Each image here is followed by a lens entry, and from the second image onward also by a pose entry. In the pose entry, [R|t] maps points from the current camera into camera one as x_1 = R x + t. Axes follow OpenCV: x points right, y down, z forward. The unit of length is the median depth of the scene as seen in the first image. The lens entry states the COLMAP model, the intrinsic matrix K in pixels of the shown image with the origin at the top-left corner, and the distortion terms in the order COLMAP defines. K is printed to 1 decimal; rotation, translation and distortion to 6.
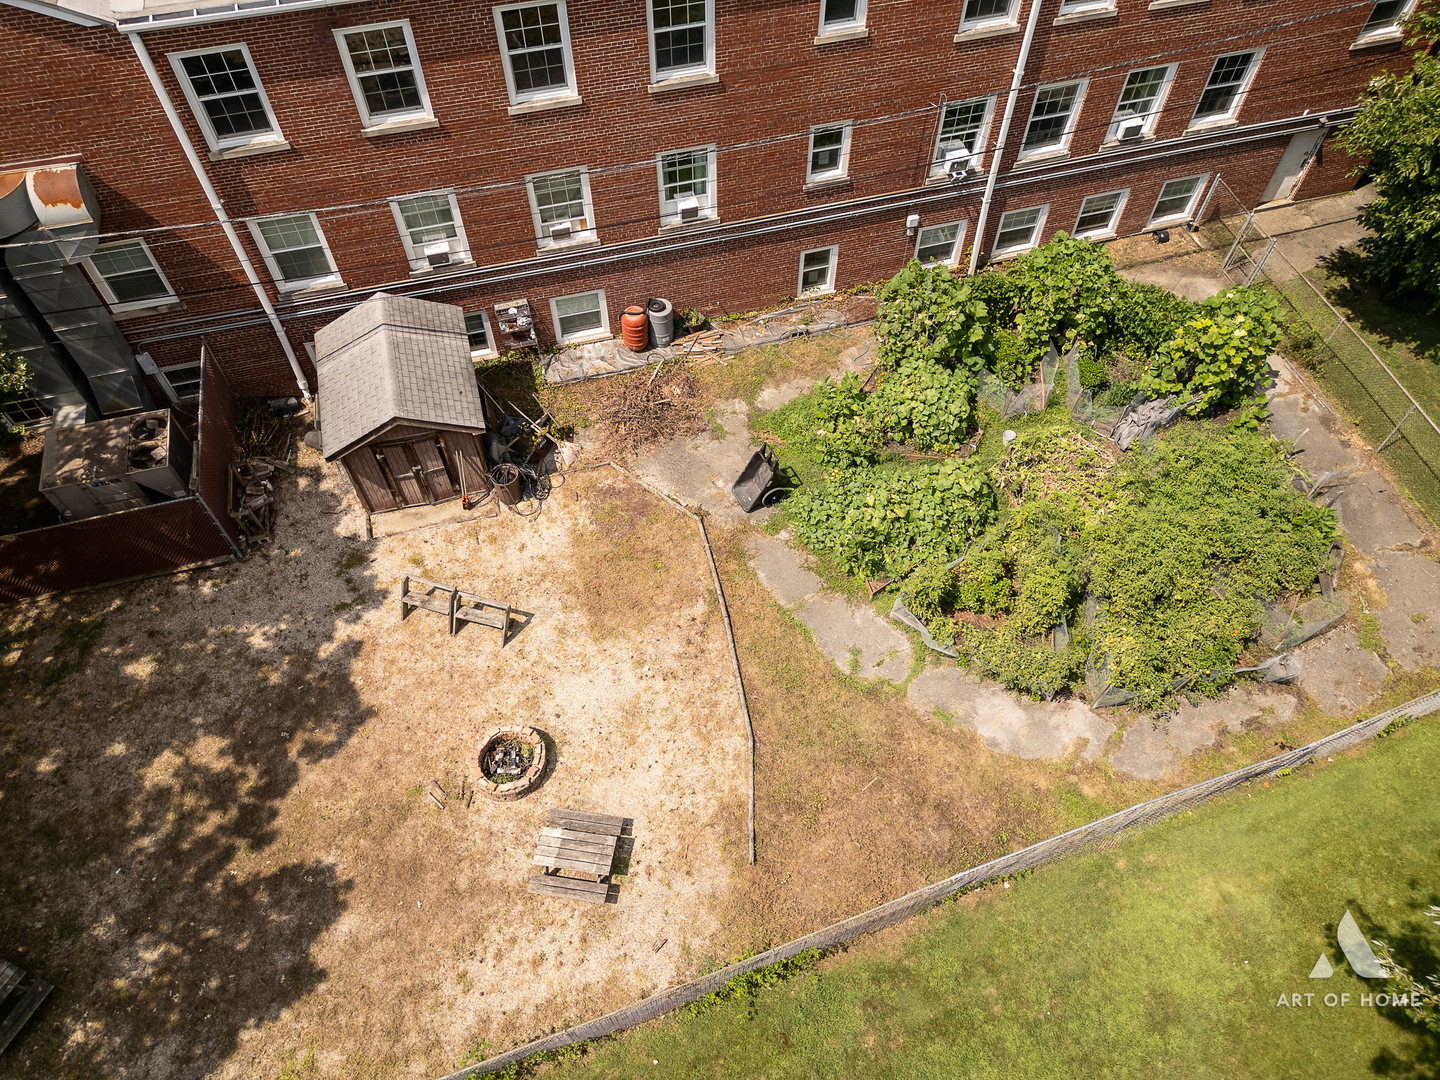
lens RADIAL K [[1009.4, 0, 720.0], [0, 1009.4, 540.0], [0, 0, 1]] dist [0.079223, -0.074730]
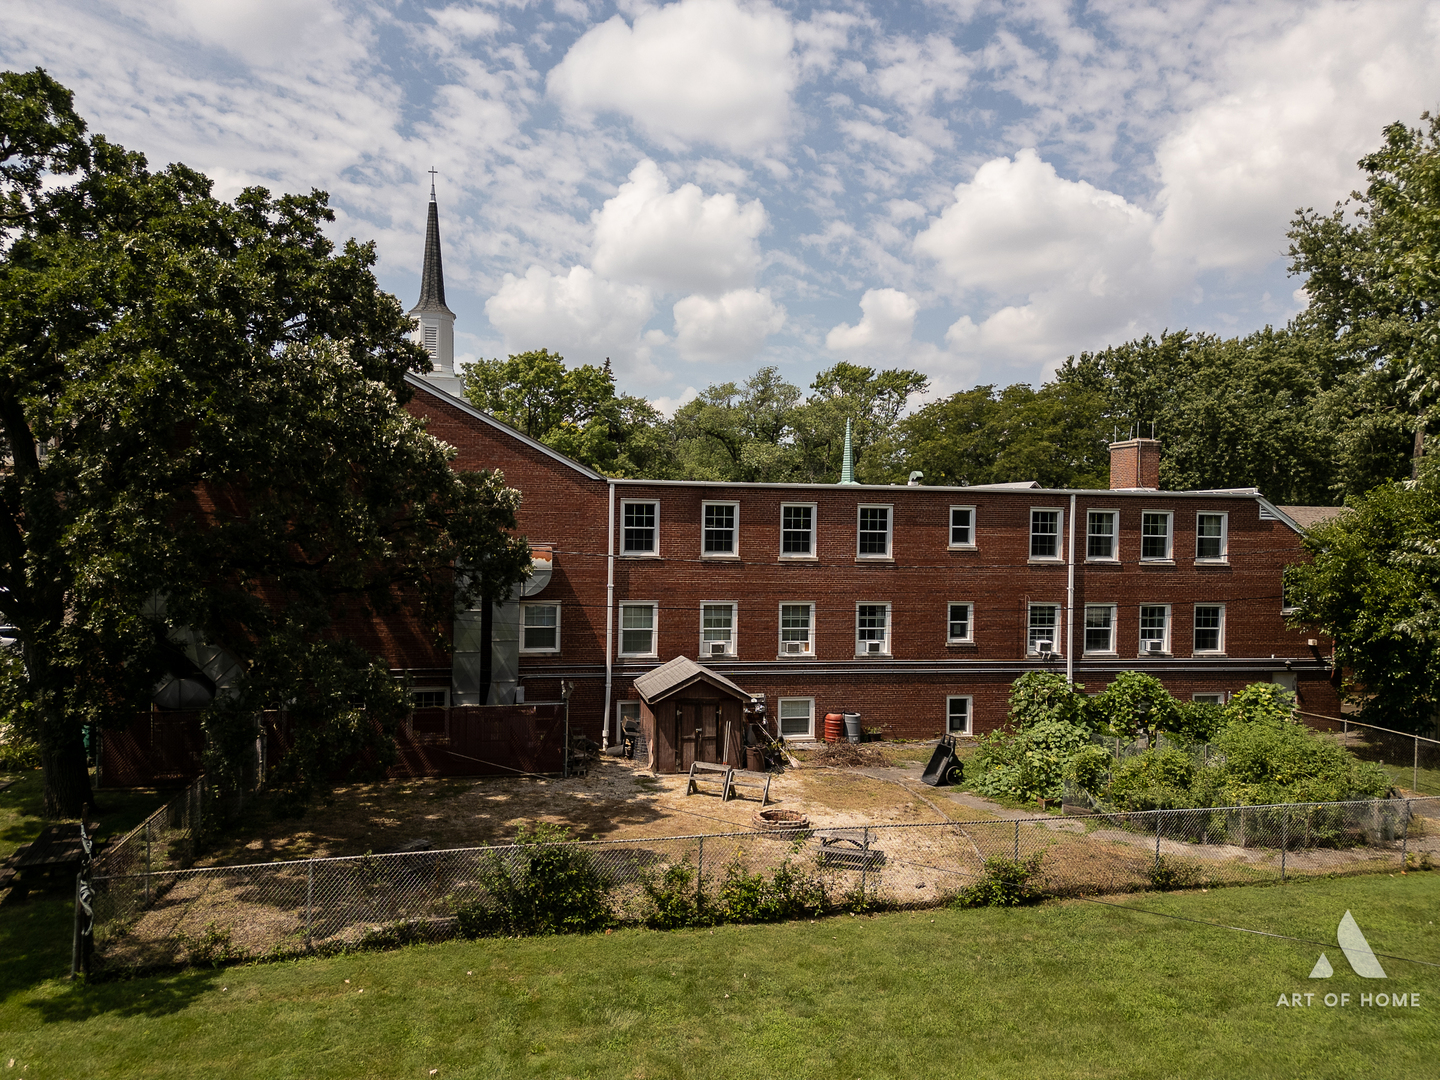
lens RADIAL K [[1009.4, 0, 720.0], [0, 1009.4, 540.0], [0, 0, 1]] dist [0.079223, -0.074730]
pose [[0.997700, 0.019230, -0.065000, -0.179089], [-0.064289, 0.572416, -0.817439, 0.924250], [0.021488, 0.819738, 0.572336, -0.030929]]
